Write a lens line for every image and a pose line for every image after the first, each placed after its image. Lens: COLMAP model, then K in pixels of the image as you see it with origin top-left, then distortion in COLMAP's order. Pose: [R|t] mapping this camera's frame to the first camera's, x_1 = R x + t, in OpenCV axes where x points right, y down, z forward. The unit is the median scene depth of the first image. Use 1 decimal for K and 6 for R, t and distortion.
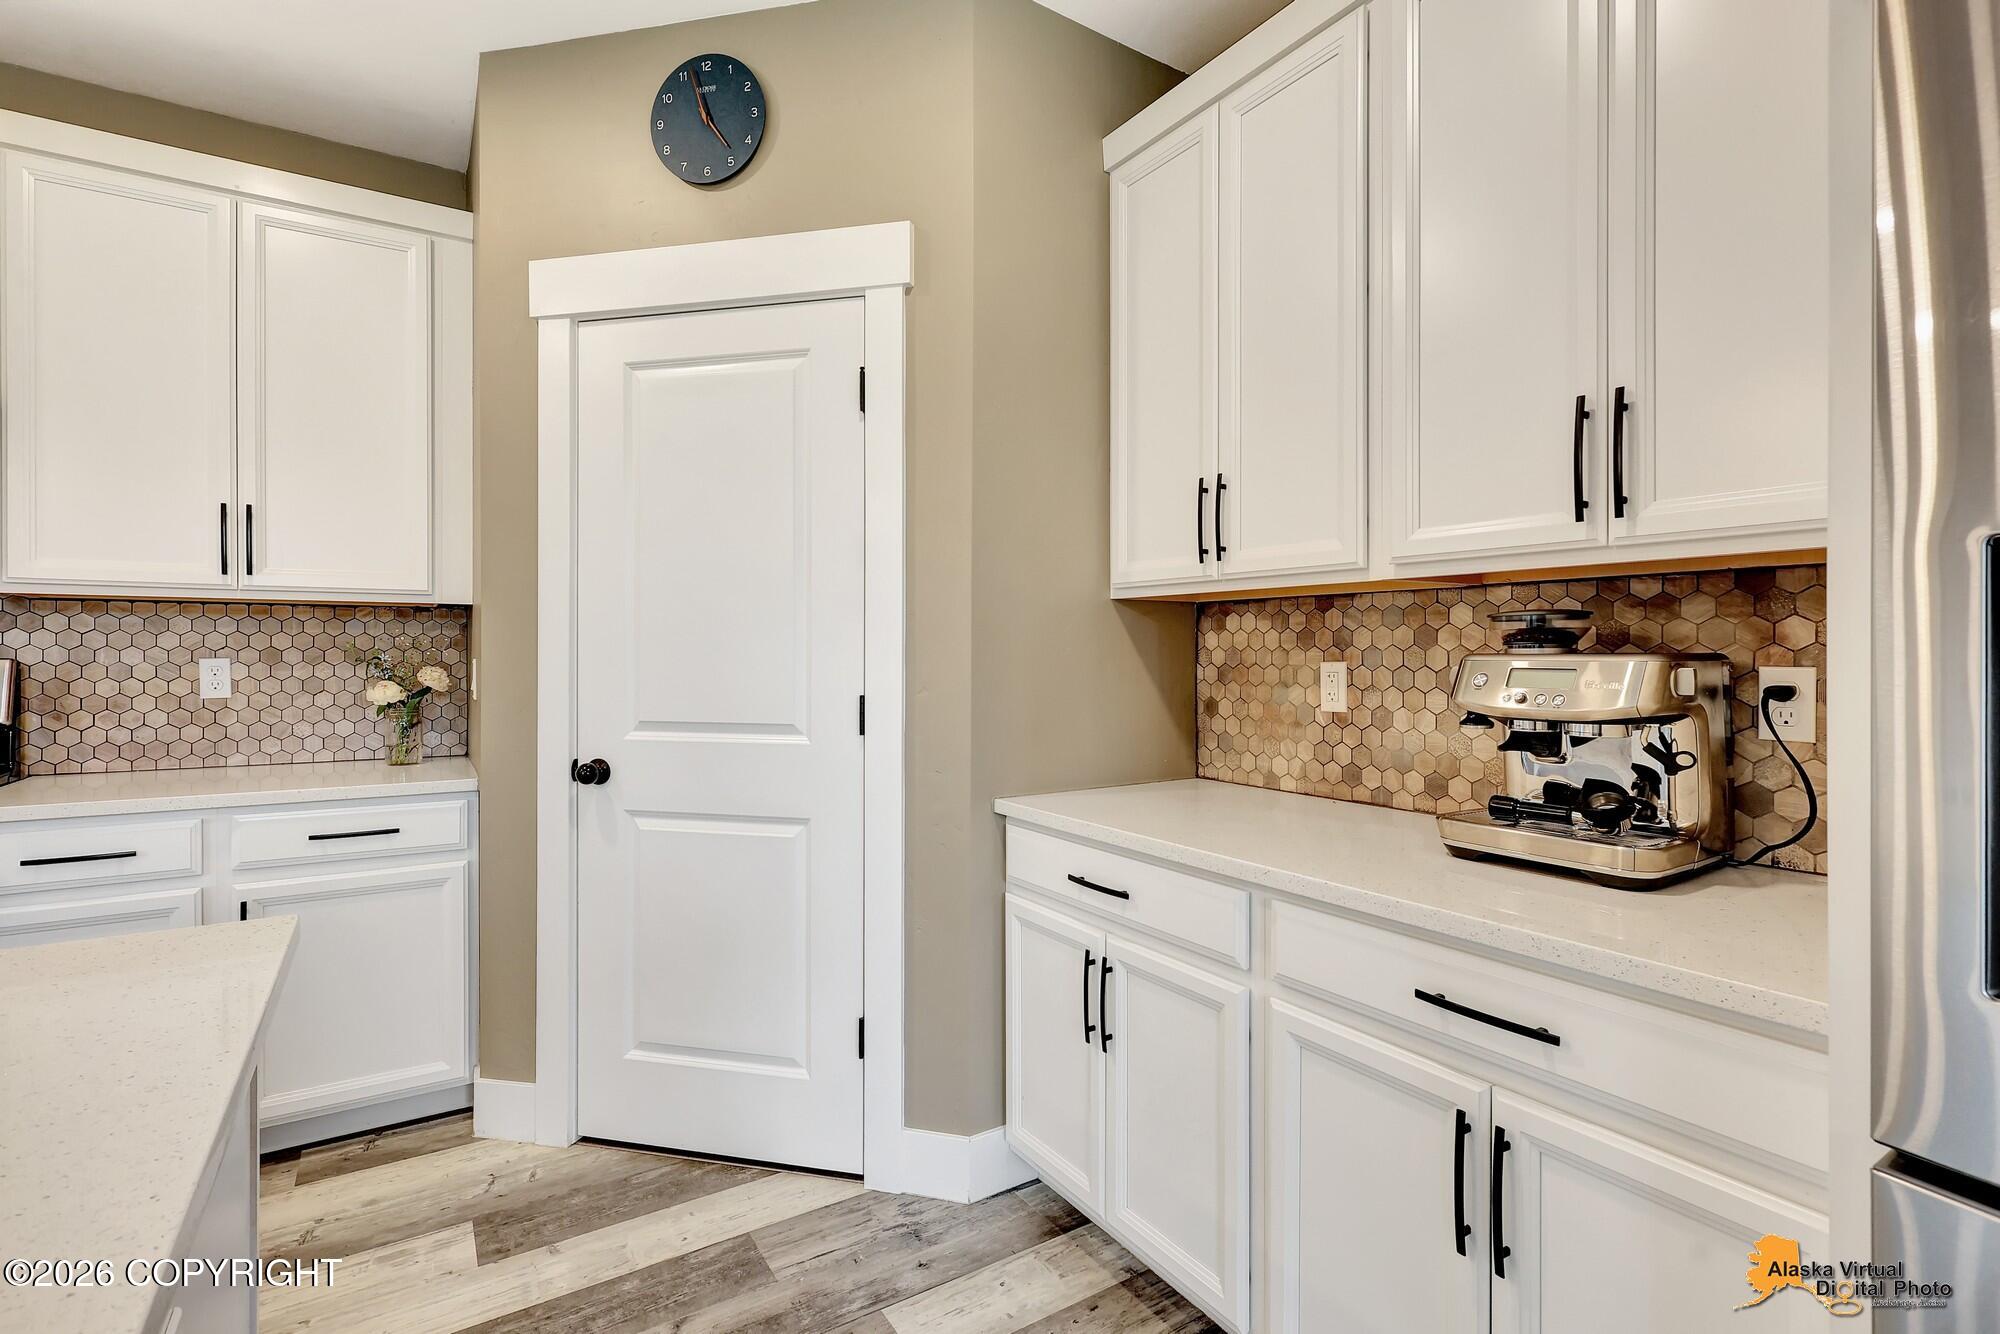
lens RADIAL K [[925.3, 0, 994.0], [0, 925.3, 656.7], [0, 0, 1]] dist [-0.001772, -0.000331]
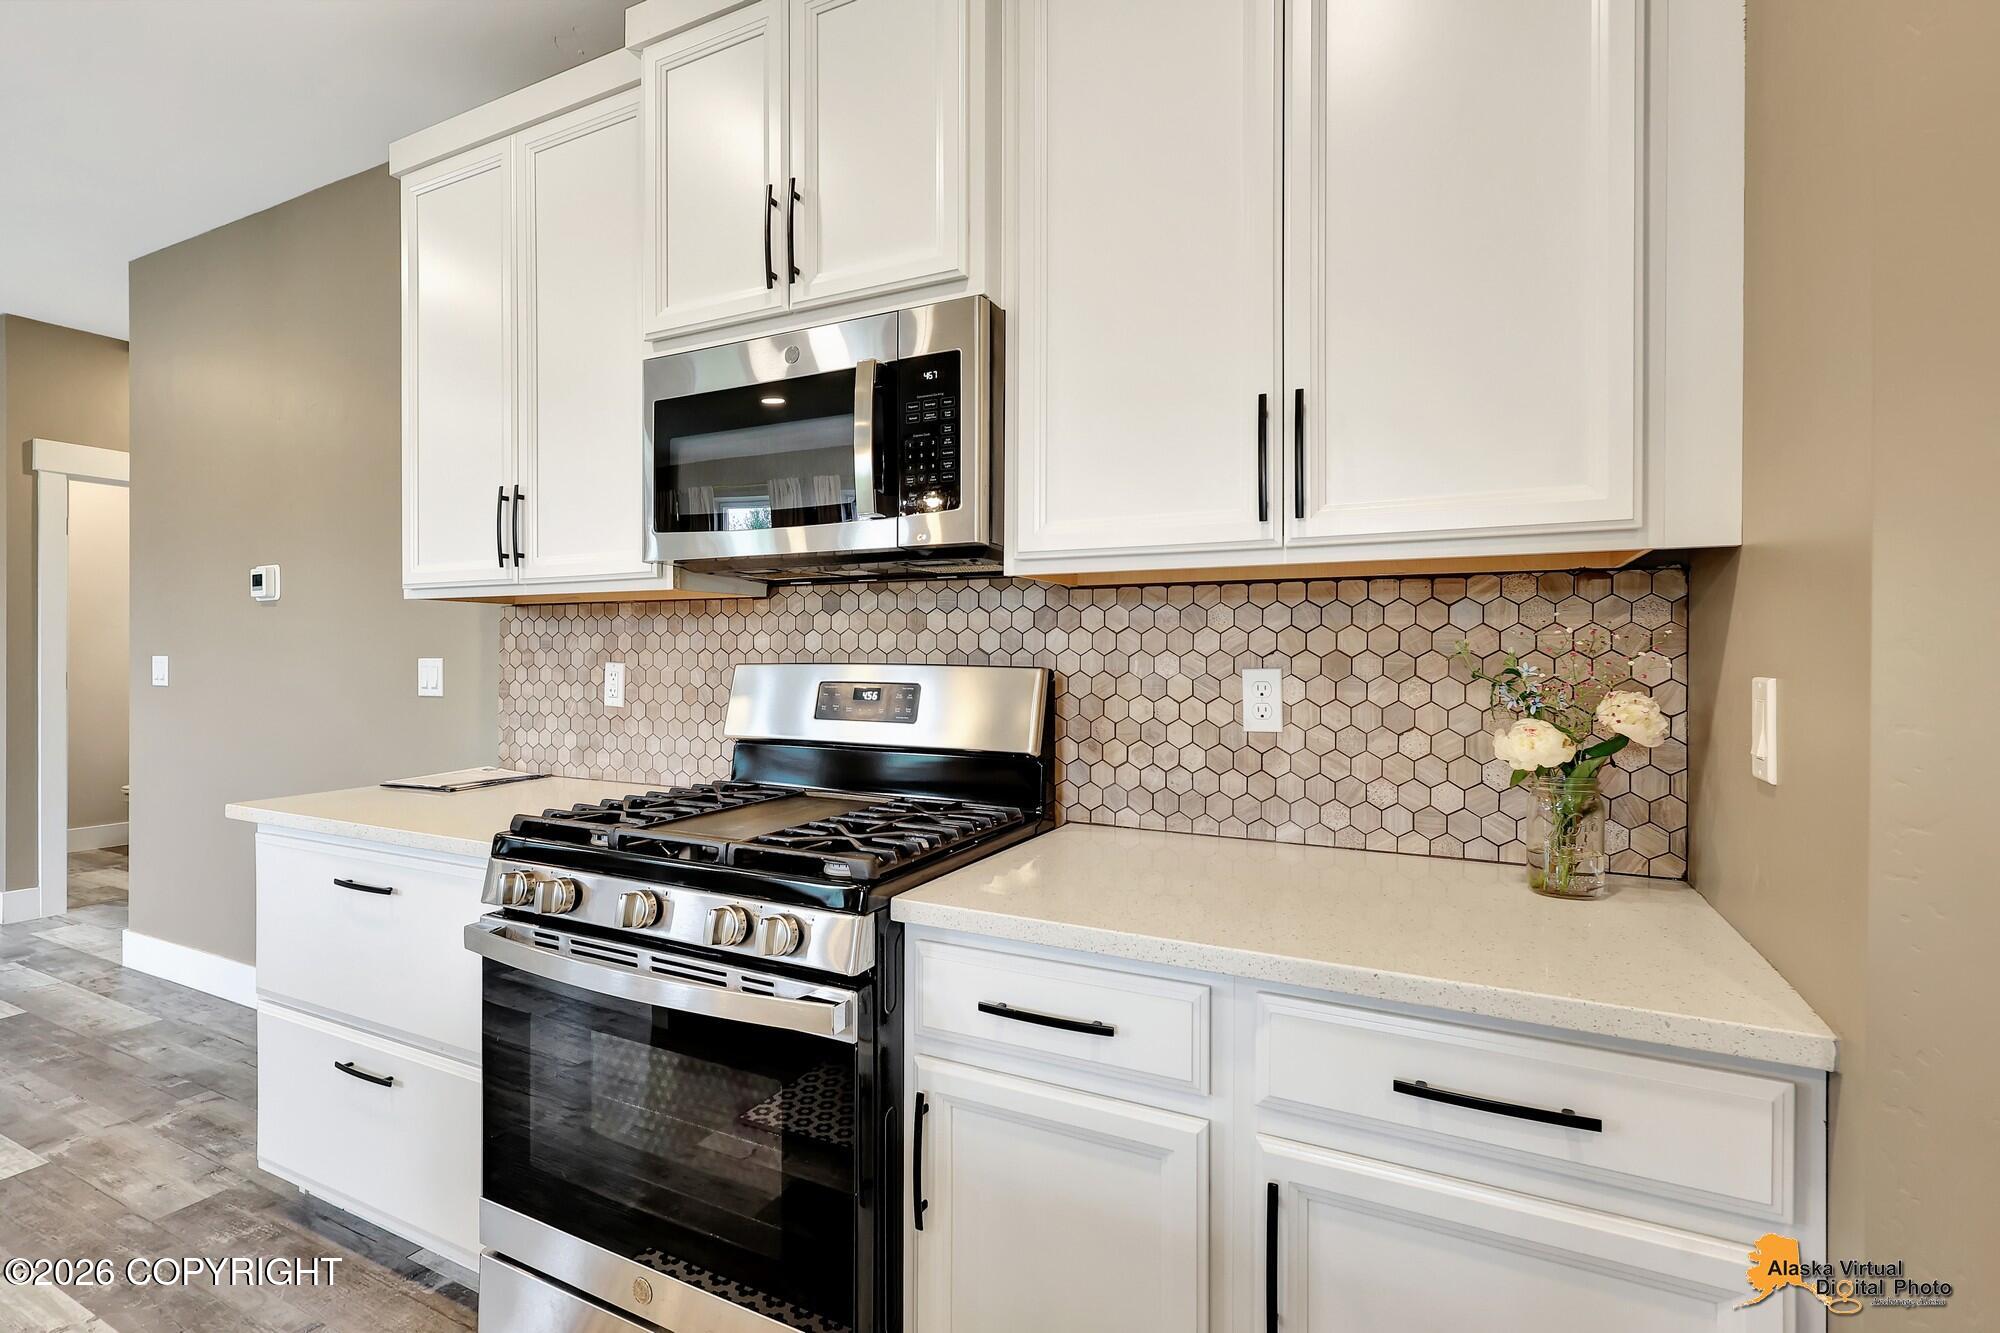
lens RADIAL K [[925.3, 0, 996.0], [0, 925.3, 662.1], [0, 0, 1]] dist [-0.001772, -0.000331]
pose [[0.510640, 0.005071, -0.859780, -0.388078], [-0.005636, 0.999981, 0.002550, -0.003392], [0.859776, 0.003544, 0.510659, 0.515600]]
